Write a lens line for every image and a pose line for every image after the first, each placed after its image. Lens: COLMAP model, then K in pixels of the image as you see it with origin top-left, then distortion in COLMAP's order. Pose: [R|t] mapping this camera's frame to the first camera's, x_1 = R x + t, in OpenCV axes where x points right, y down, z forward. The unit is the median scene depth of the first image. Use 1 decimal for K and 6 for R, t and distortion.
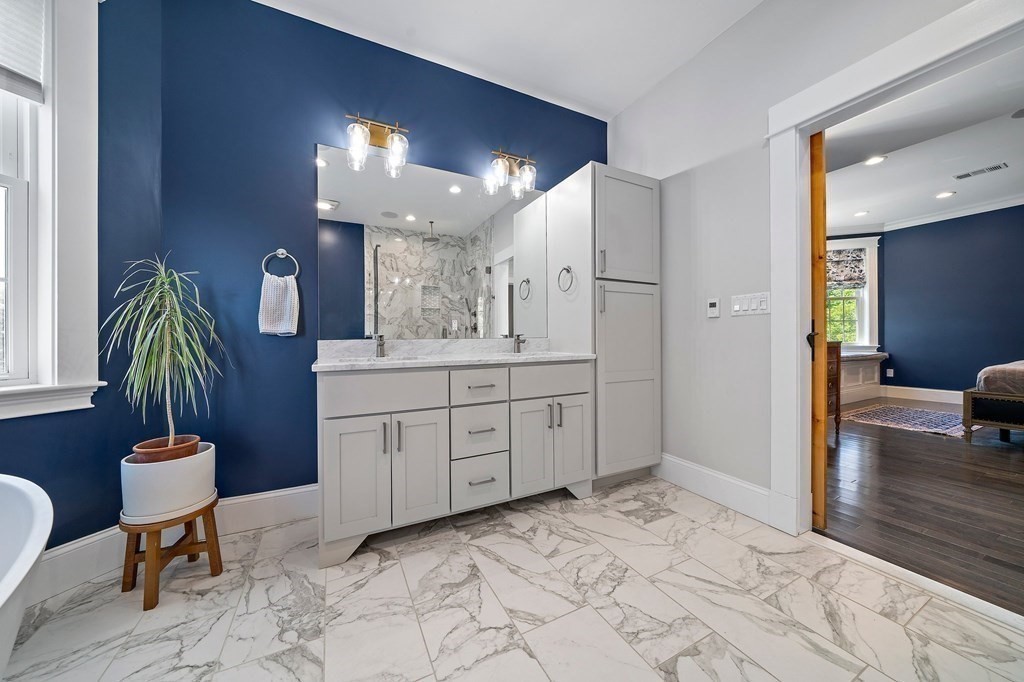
lens RADIAL K [[350.9, 0, 510.9], [0, 350.9, 337.5], [0, 0, 1]] dist [-0.006498, 0.000069]
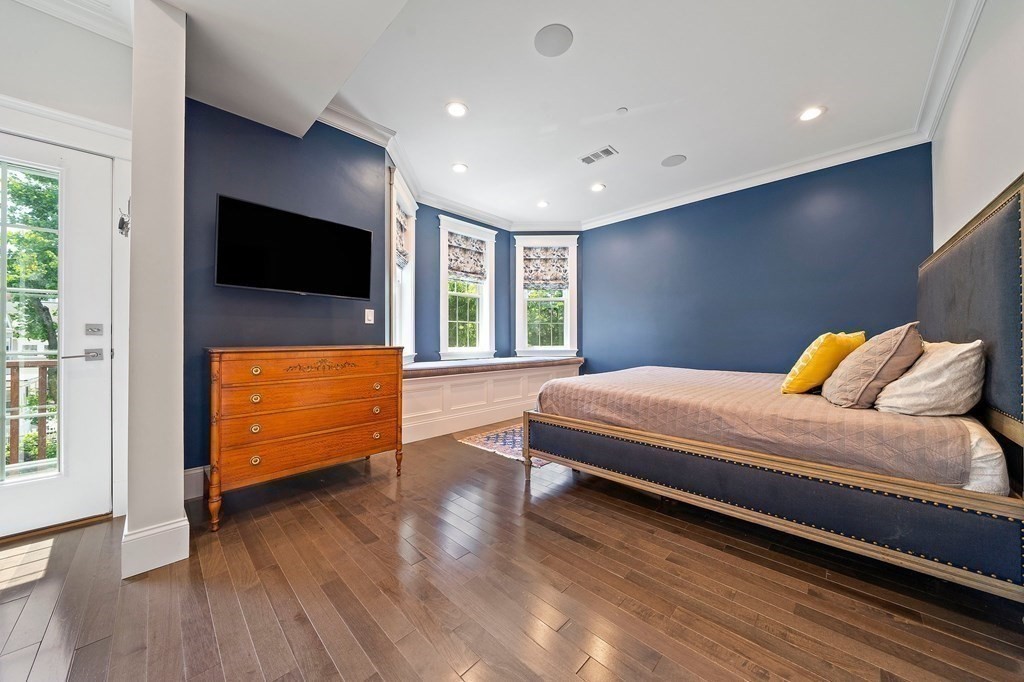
lens RADIAL K [[350.9, 0, 513.0], [0, 350.9, 337.8], [0, 0, 1]] dist [-0.006498, 0.000069]
pose [[0.946373, 0.001169, 0.323074, 0.563370], [-0.000269, 0.999996, -0.002831, -0.006420], [-0.323076, 0.002592, 0.946369, 0.145955]]
